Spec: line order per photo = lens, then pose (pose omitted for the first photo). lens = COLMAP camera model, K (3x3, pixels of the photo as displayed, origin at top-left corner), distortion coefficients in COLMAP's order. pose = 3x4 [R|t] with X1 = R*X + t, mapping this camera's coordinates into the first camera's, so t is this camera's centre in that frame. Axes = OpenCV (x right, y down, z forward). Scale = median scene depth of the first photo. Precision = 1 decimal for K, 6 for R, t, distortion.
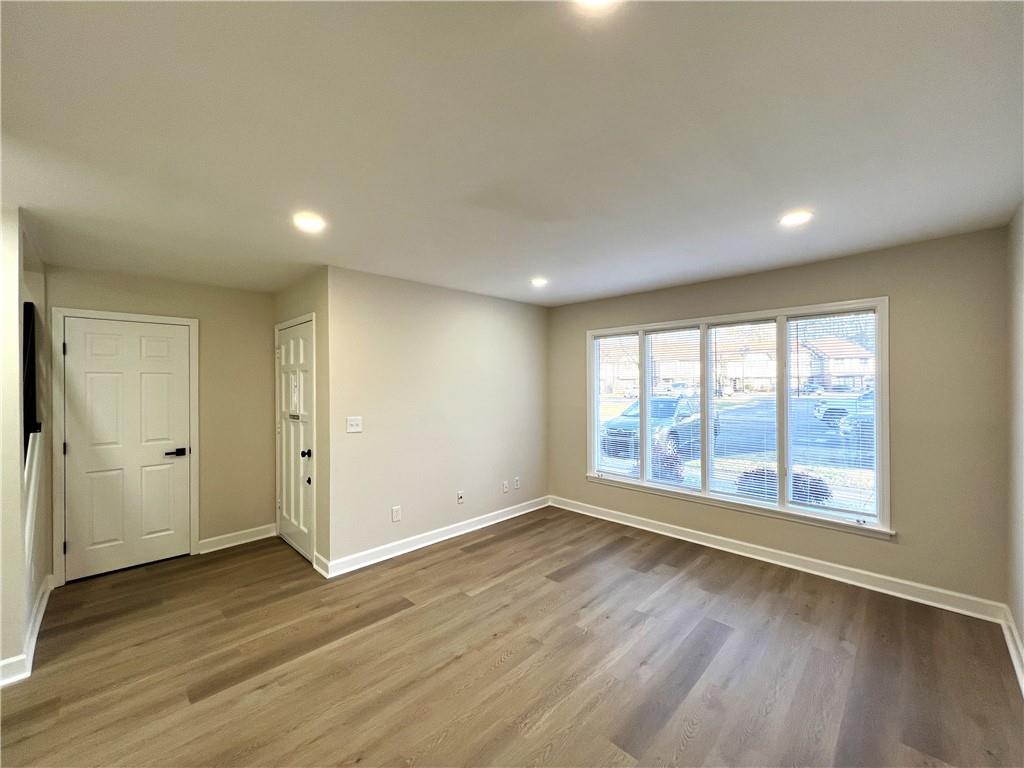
lens RADIAL K [[411.5, 0, 508.6], [0, 411.5, 379.9], [0, 0, 1]] dist [0.000842, 0.000773]
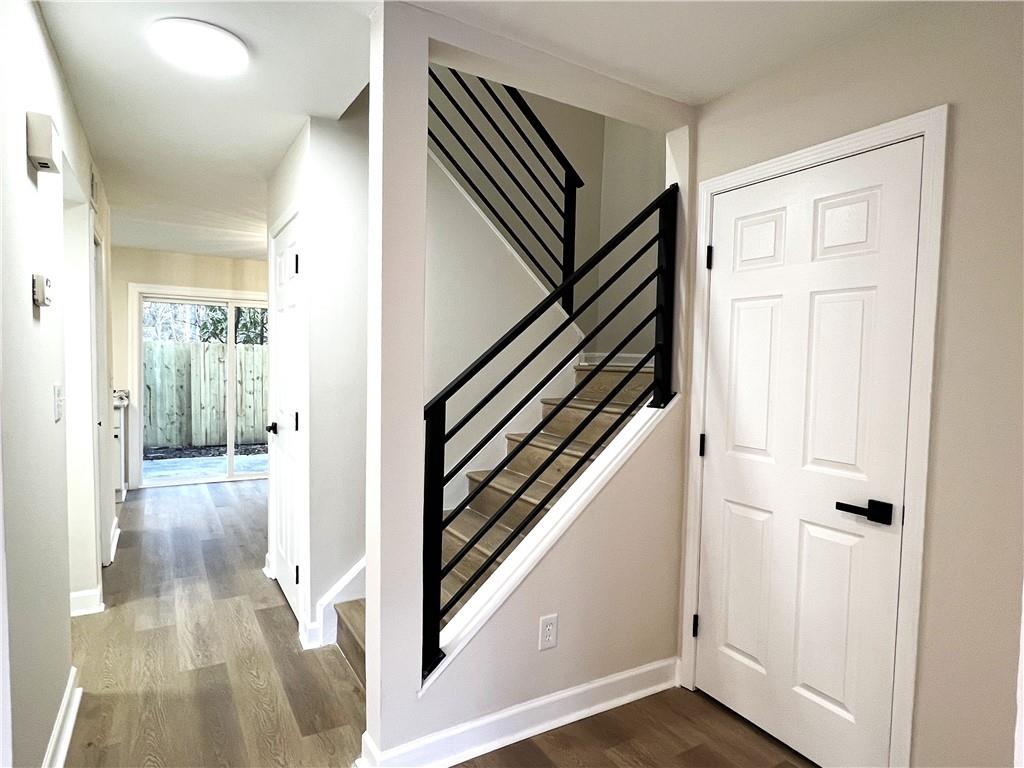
lens RADIAL K [[577.9, 0, 509.8], [0, 577.9, 384.0], [0, 0, 1]] dist [-0.022658, 0.002187]
pose [[-0.232001, 0.045486, -0.971651, -0.318115], [-0.012694, 0.998679, 0.049782, 0.057365], [0.972633, 0.023884, -0.231118, 0.996304]]
